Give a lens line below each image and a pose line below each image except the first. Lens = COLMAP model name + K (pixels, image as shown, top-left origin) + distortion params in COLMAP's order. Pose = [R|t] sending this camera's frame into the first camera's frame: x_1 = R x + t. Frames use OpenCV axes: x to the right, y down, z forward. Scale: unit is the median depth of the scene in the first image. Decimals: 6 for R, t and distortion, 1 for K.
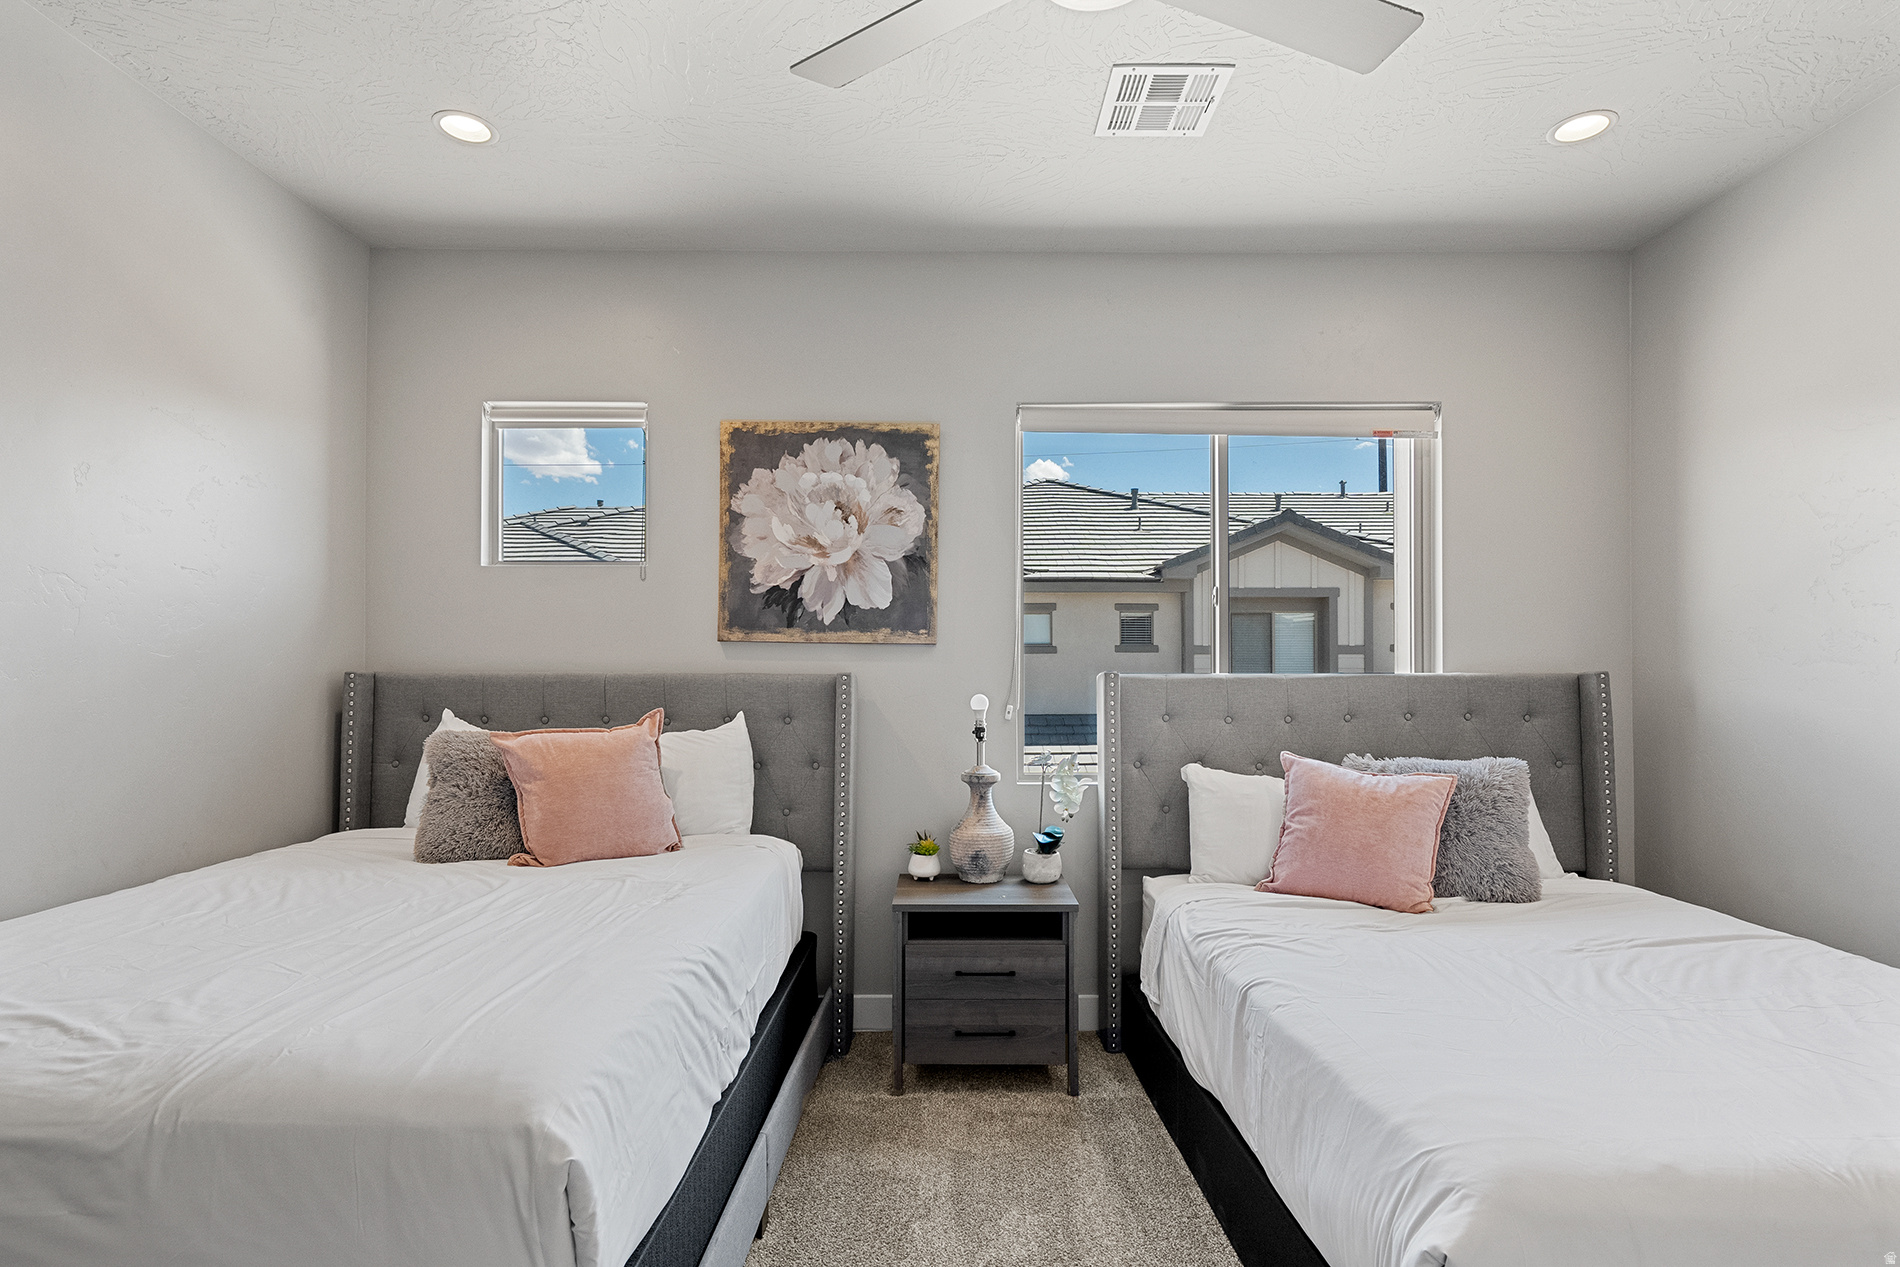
lens RADIAL K [[961.3, 0, 945.1], [0, 961.3, 651.6], [0, 0, 1]] dist [-0.001834, 0.000068]
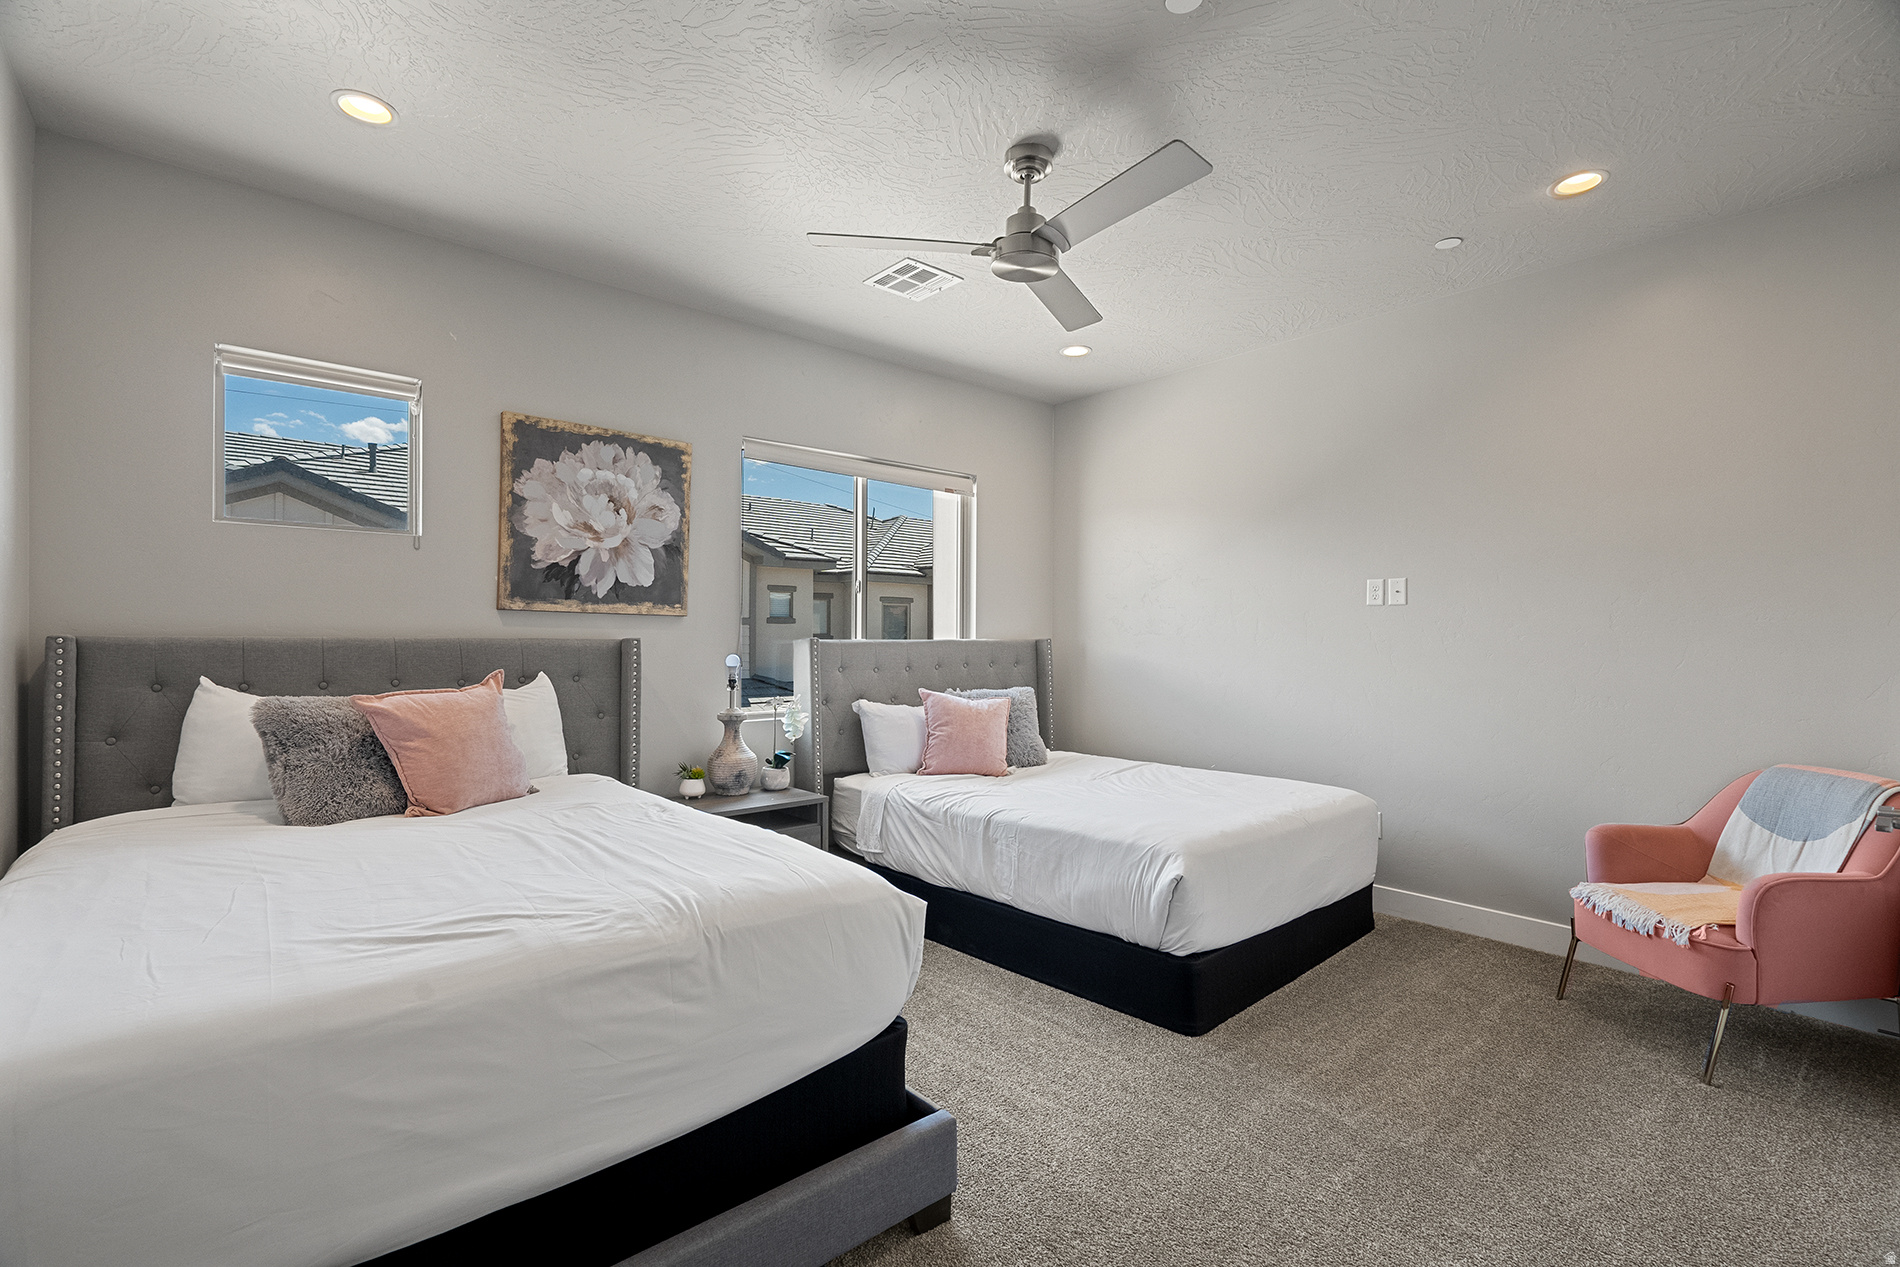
lens RADIAL K [[873.4, 0, 947.9], [0, 873.4, 625.6], [0, 0, 1]] dist [-0.001564, 0.000854]
pose [[0.747987, 0.012030, 0.663604, -0.519103], [-0.017065, 0.999854, 0.001108, -0.002161], [-0.663494, -0.012153, 0.748083, -0.098001]]
